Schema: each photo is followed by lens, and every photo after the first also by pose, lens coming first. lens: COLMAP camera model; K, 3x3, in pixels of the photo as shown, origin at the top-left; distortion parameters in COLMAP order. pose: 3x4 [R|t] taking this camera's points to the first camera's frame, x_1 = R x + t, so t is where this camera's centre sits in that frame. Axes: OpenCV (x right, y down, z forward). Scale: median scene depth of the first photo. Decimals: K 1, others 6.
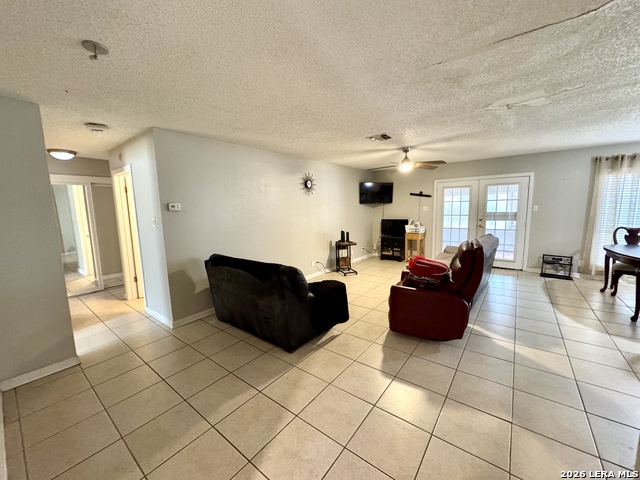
lens RADIAL K [[256.8, 0, 319.8], [0, 256.8, 240.1], [0, 0, 1]] dist [-0.000983, 0.000459]
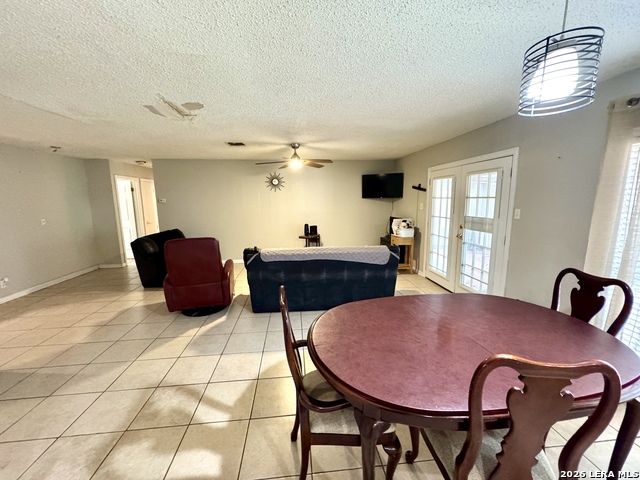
lens RADIAL K [[256.8, 0, 324.2], [0, 256.8, 240.5], [0, 0, 1]] dist [-0.000983, 0.000459]
pose [[0.693544, 0.134029, -0.707837, 0.916797], [-0.100893, 0.990929, 0.088776, -0.072378], [0.713314, 0.009845, 0.700775, 0.311050]]
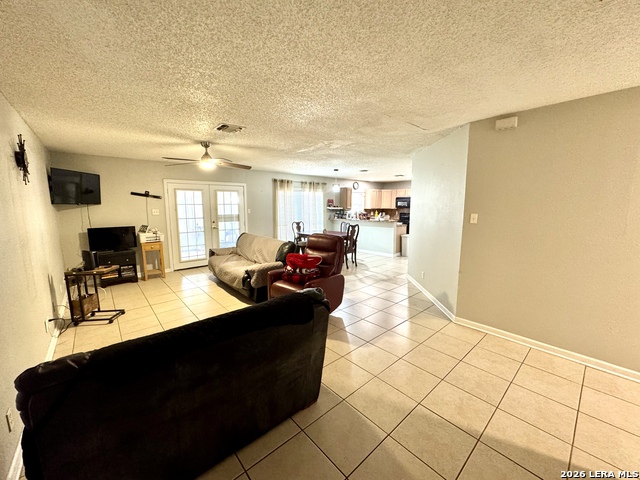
lens RADIAL K [[256.8, 0, 324.0], [0, 256.8, 237.6], [0, 0, 1]] dist [-0.000983, 0.000459]
pose [[0.178586, -0.100514, 0.978777, -0.383109], [0.126005, 0.988914, 0.078564, -0.043546], [-0.975823, 0.109301, 0.189271, 0.374832]]
